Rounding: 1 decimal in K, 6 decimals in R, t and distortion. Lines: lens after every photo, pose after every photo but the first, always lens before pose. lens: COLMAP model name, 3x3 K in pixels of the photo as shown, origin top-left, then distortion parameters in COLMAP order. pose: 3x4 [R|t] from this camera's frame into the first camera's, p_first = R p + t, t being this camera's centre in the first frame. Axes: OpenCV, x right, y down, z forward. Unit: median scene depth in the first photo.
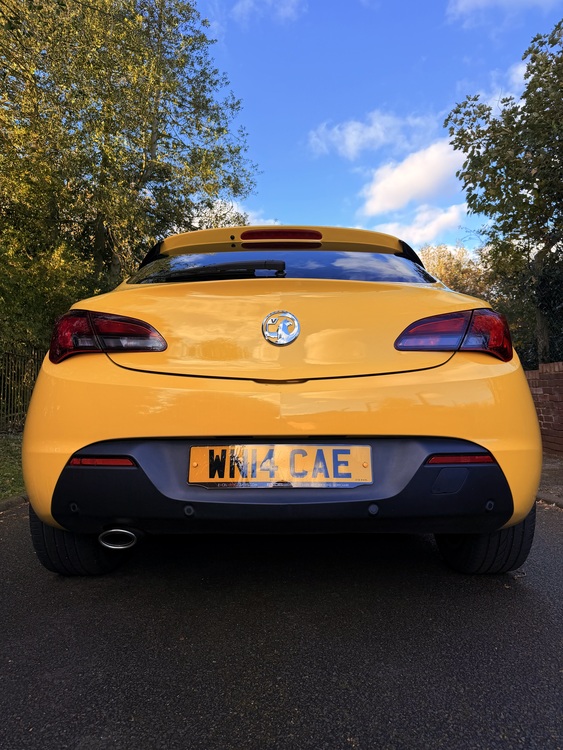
lens RADIAL K [[504.2, 0, 278.9], [0, 504.2, 378.2], [0, 0, 1]] dist [0.026225, -0.023570]
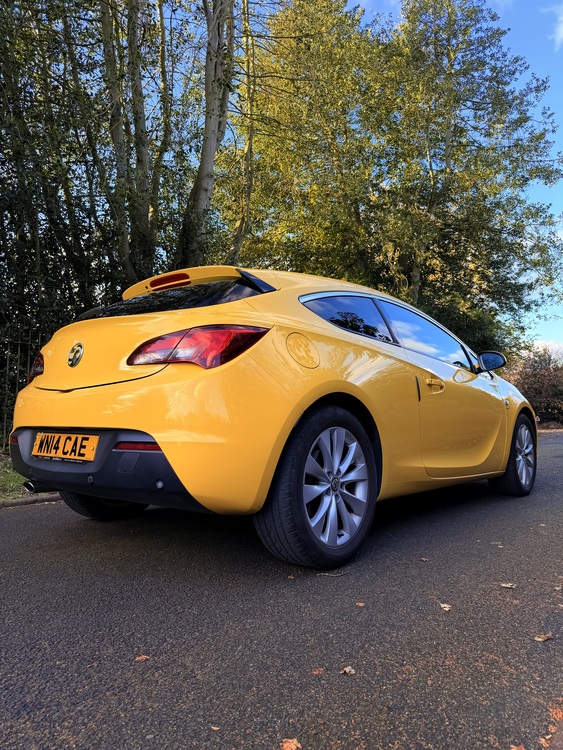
lens RADIAL K [[504.2, 0, 283.3], [0, 504.2, 378.4], [0, 0, 1]] dist [0.026225, -0.023570]
pose [[0.774660, -0.040040, -0.631110, 1.054520], [0.022501, 0.999107, -0.035768, 0.027393], [0.631978, 0.013507, 0.774869, 0.171279]]
